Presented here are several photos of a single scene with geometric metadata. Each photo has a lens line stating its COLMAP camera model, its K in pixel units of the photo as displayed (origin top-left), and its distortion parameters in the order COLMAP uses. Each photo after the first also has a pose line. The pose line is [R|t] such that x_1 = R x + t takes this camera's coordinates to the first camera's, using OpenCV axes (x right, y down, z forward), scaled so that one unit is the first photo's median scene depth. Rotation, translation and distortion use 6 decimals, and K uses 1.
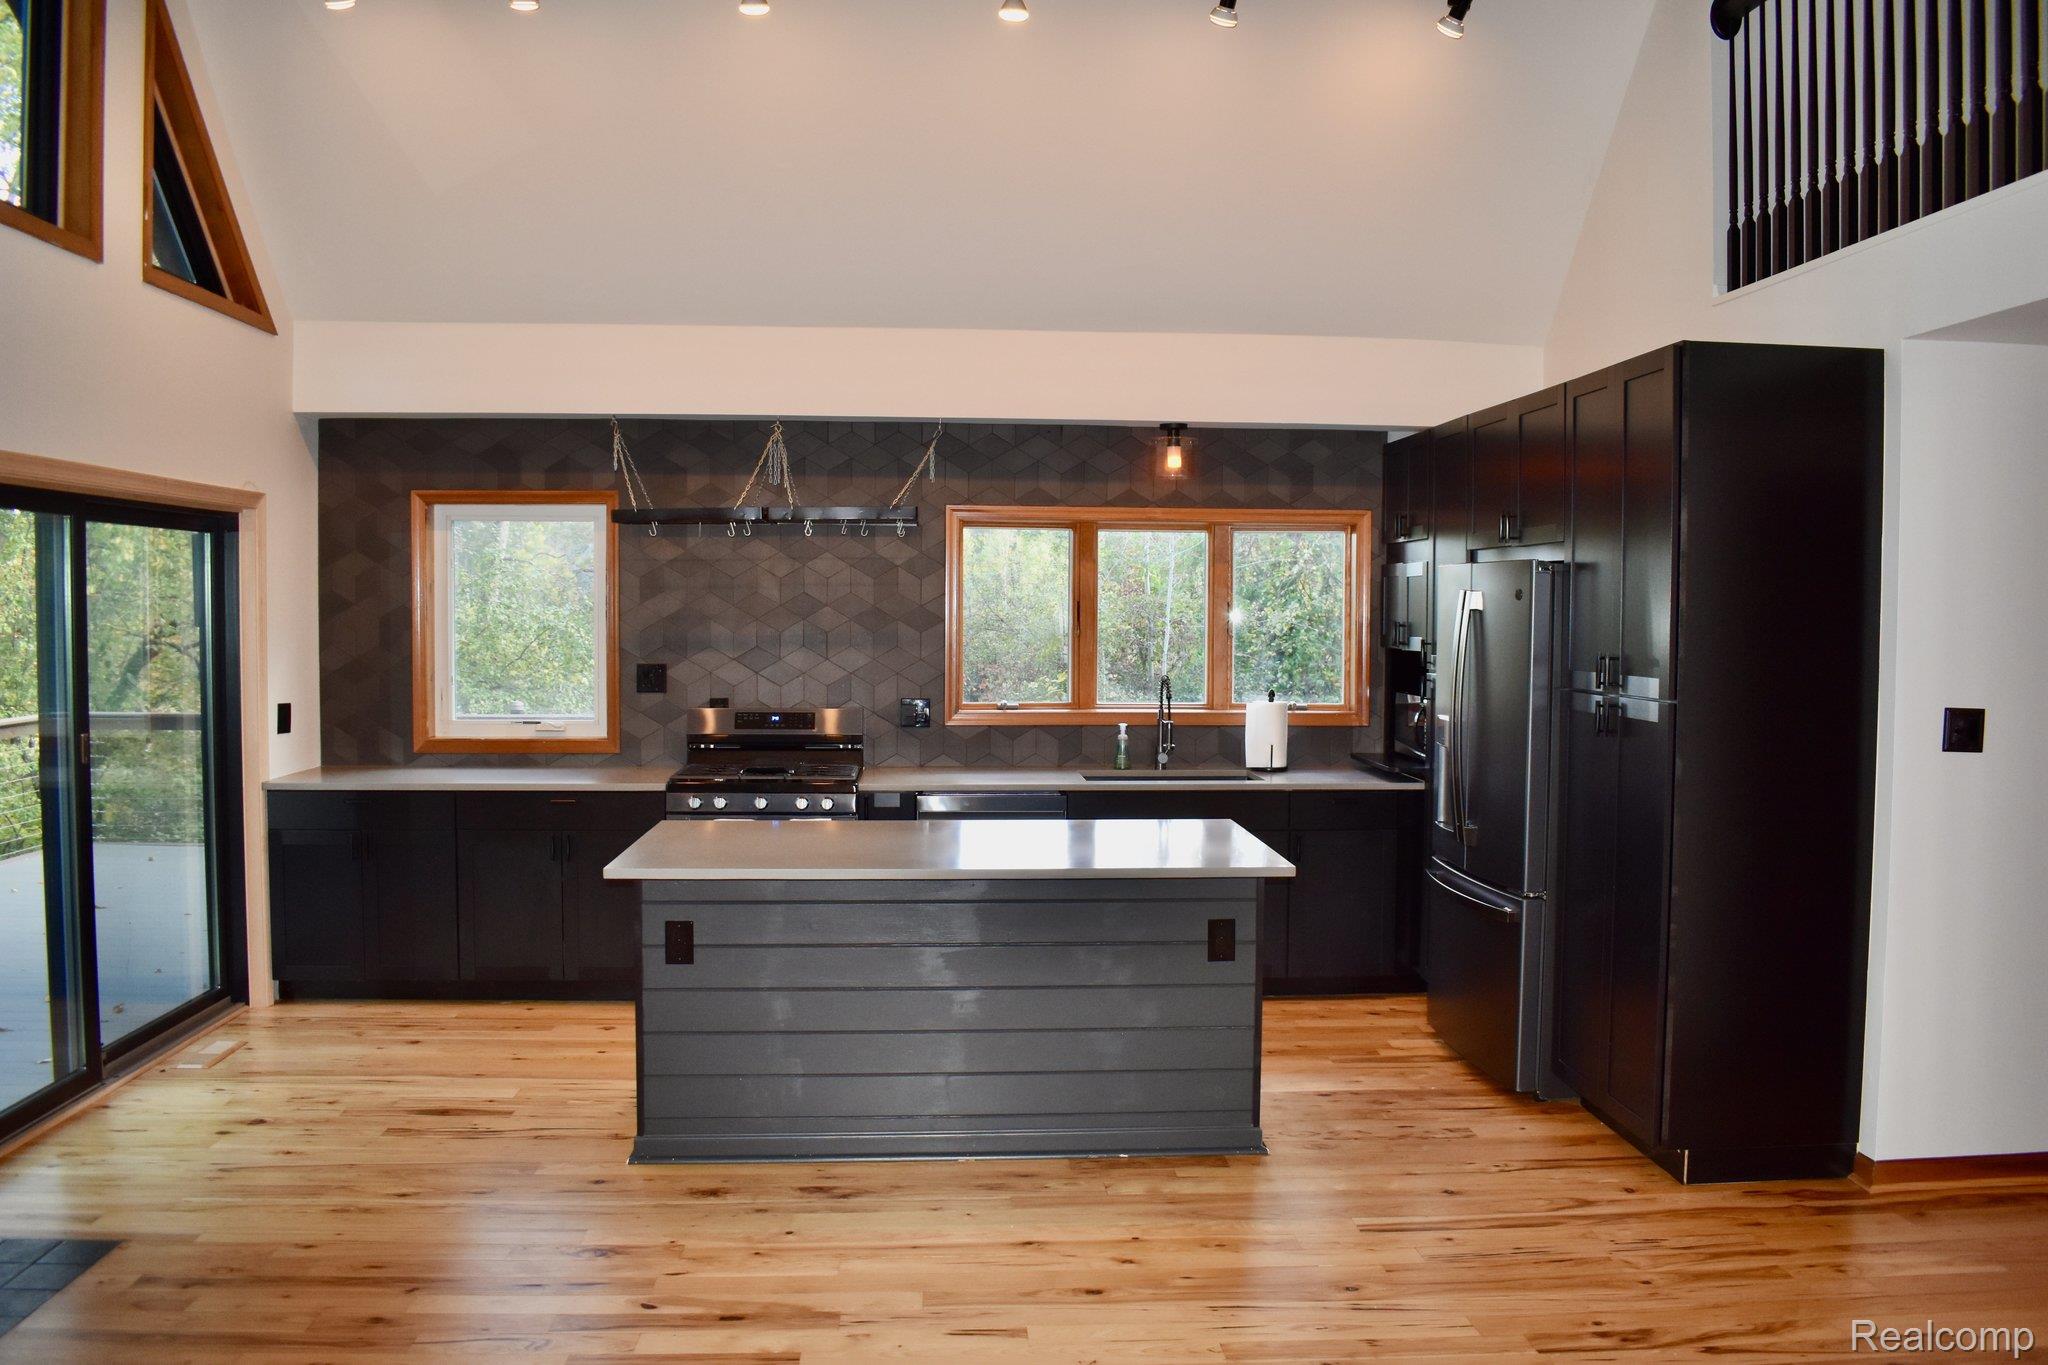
lens RADIAL K [[1570.8, 0, 1024.0], [0, 1570.8, 682.5], [0, 0, 1]] dist [-0.099659, -0.002807]
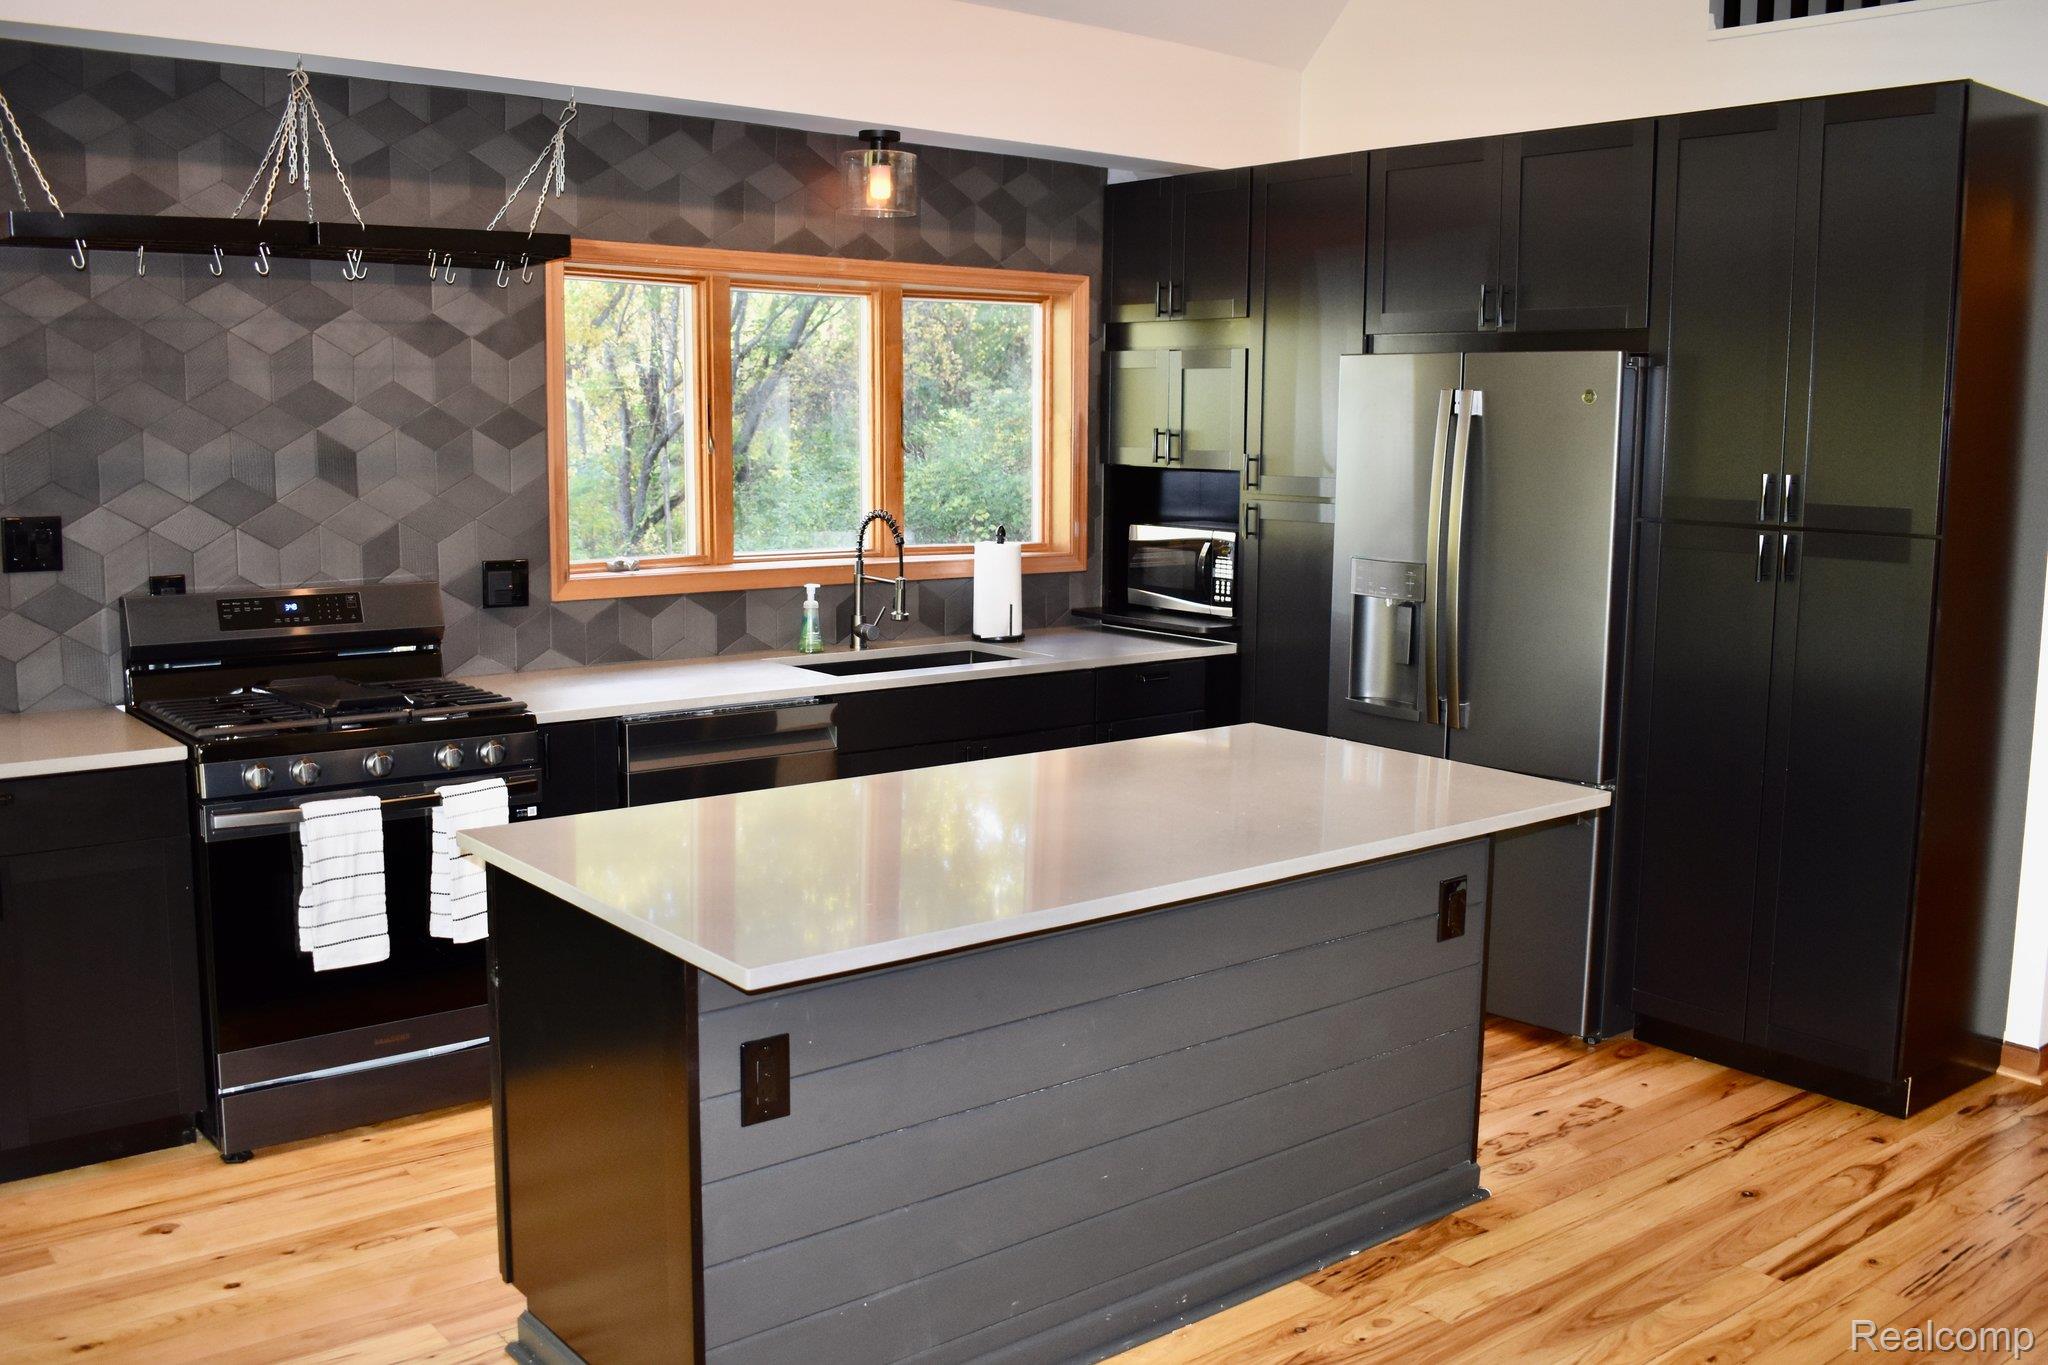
lens RADIAL K [[1825.9, 0, 1024.0], [0, 1825.9, 682.5], [0, 0, 1]] dist [-0.090388, -0.003761]
pose [[0.815086, -0.079385, 0.573875, -0.312164], [0.021187, 0.993989, 0.107408, -0.013614], [-0.578953, -0.075388, 0.811869, 0.320464]]
